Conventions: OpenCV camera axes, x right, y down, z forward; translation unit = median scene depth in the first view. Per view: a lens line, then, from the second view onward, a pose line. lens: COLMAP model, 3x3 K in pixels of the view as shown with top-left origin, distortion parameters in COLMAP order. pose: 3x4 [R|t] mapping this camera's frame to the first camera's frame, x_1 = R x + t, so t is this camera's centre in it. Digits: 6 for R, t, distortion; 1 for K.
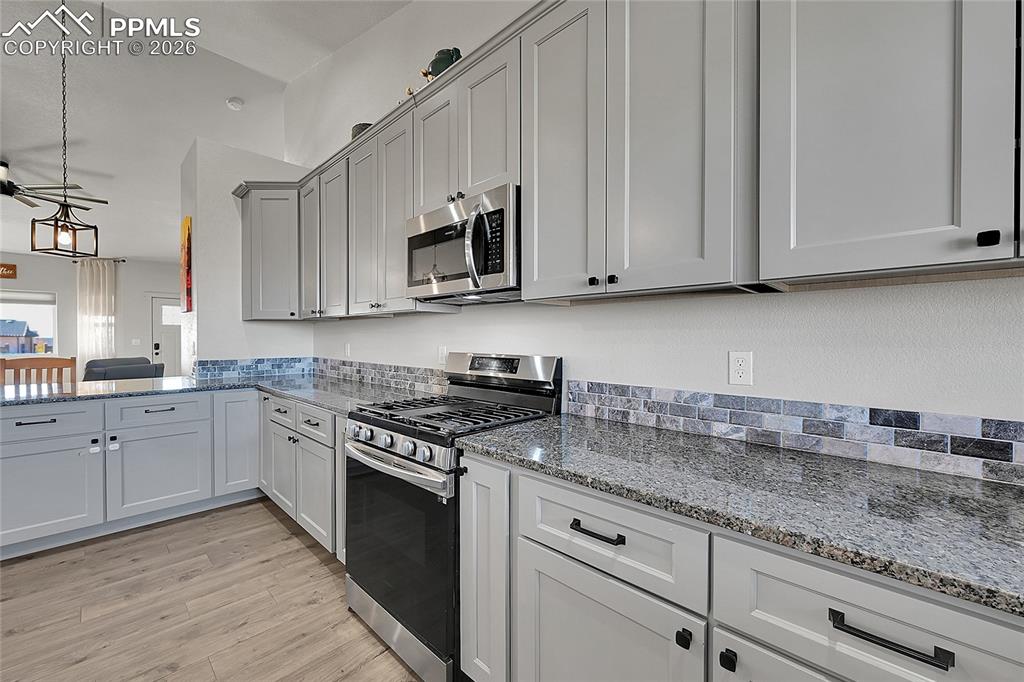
lens RADIAL K [[405.9, 0, 528.5], [0, 405.9, 339.5], [0, 0, 1]] dist [-0.002644, -0.000609]
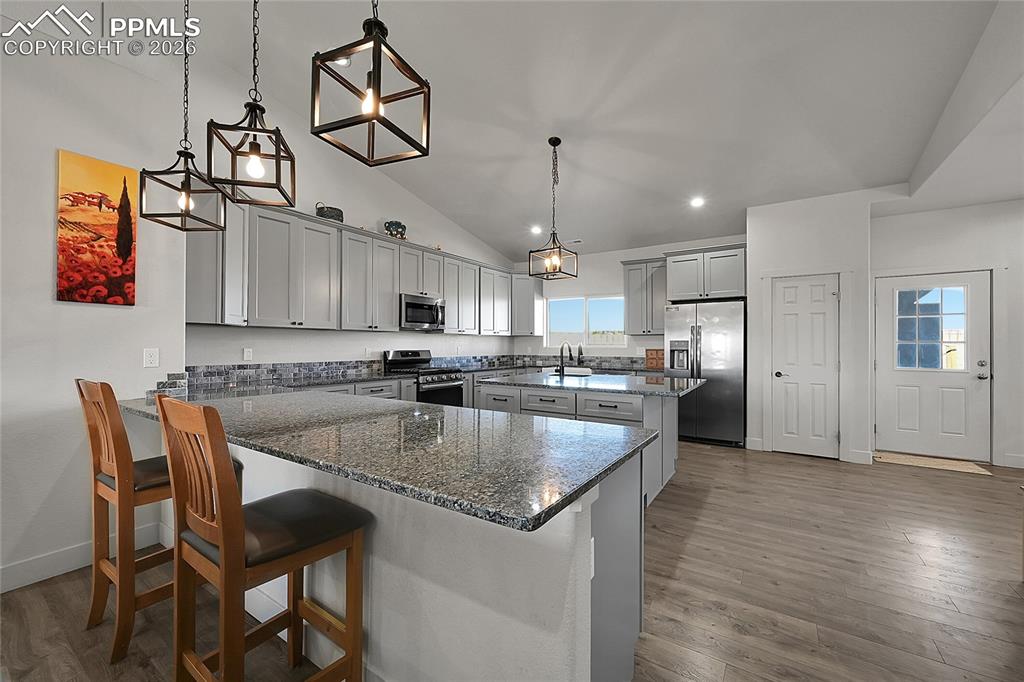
lens RADIAL K [[405.9, 0, 507.0], [0, 405.9, 344.1], [0, 0, 1]] dist [-0.002644, -0.000609]
pose [[-0.166726, 0.001902, 0.986001, -2.850193], [0.003797, 0.999992, -0.001287, 0.002560], [-0.985996, 0.003529, -0.166732, 0.853939]]
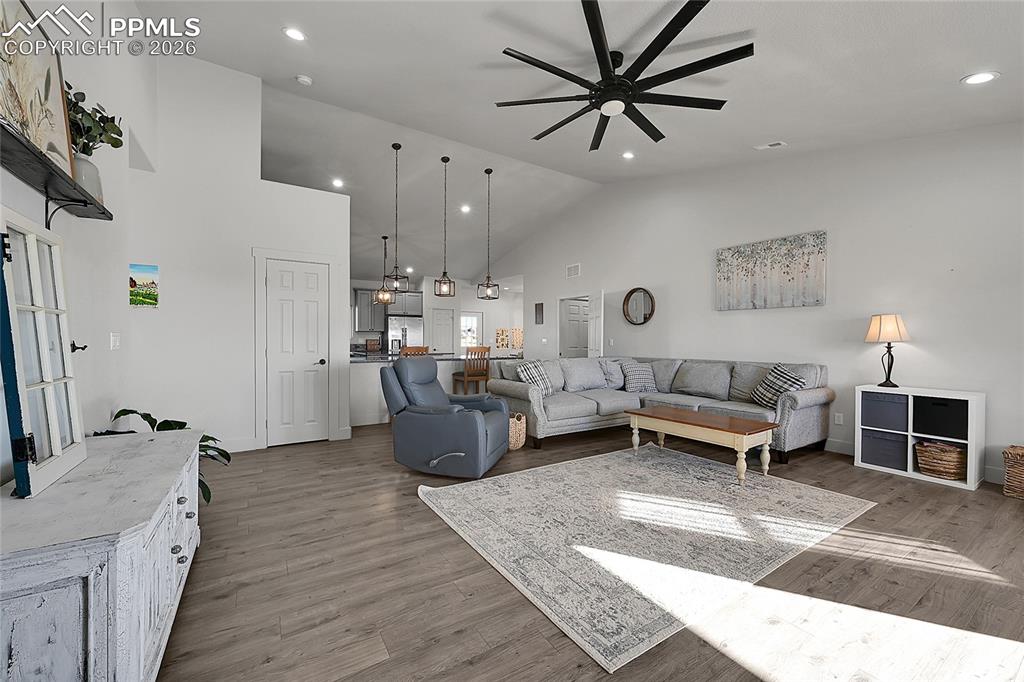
lens RADIAL K [[405.9, 0, 514.4], [0, 405.9, 342.8], [0, 0, 1]] dist [-0.002644, -0.000609]
pose [[-0.969634, -0.006536, 0.244473, -3.222102], [-0.003659, 0.999919, 0.012221, 0.013029], [-0.244533, 0.010956, -0.969579, 4.111882]]
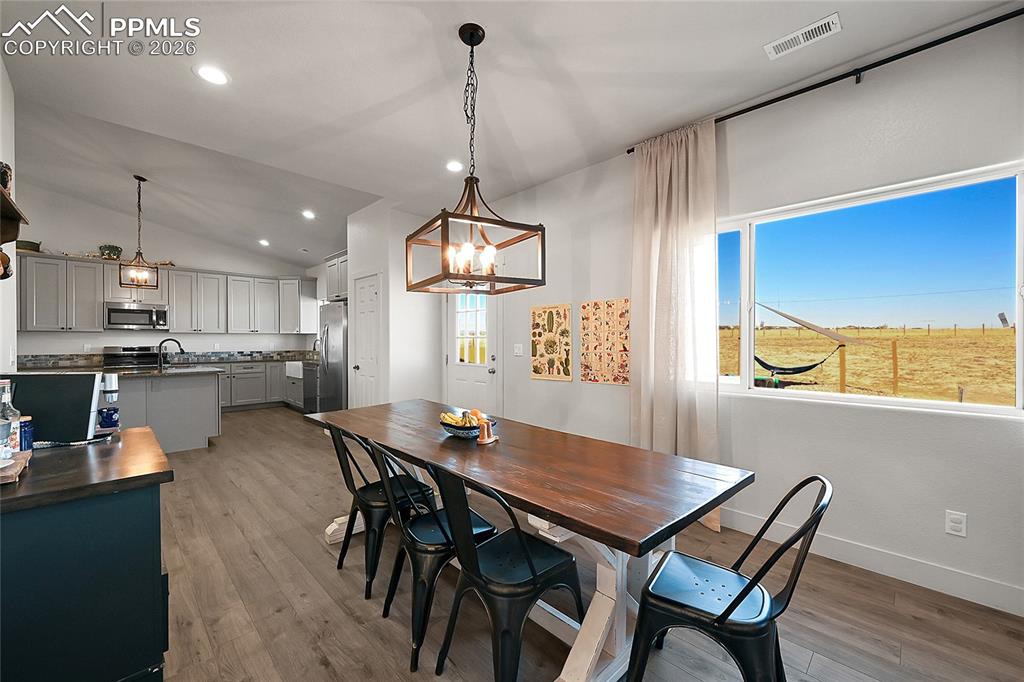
lens RADIAL K [[408.5, 0, 497.8], [0, 408.5, 343.9], [0, 0, 1]] dist [0.000745, 0.000377]
pose [[0.052614, -0.005400, 0.998600, -3.344679], [0.008003, 0.999956, 0.004985, 0.025078], [-0.998583, 0.007729, 0.052655, -2.158580]]
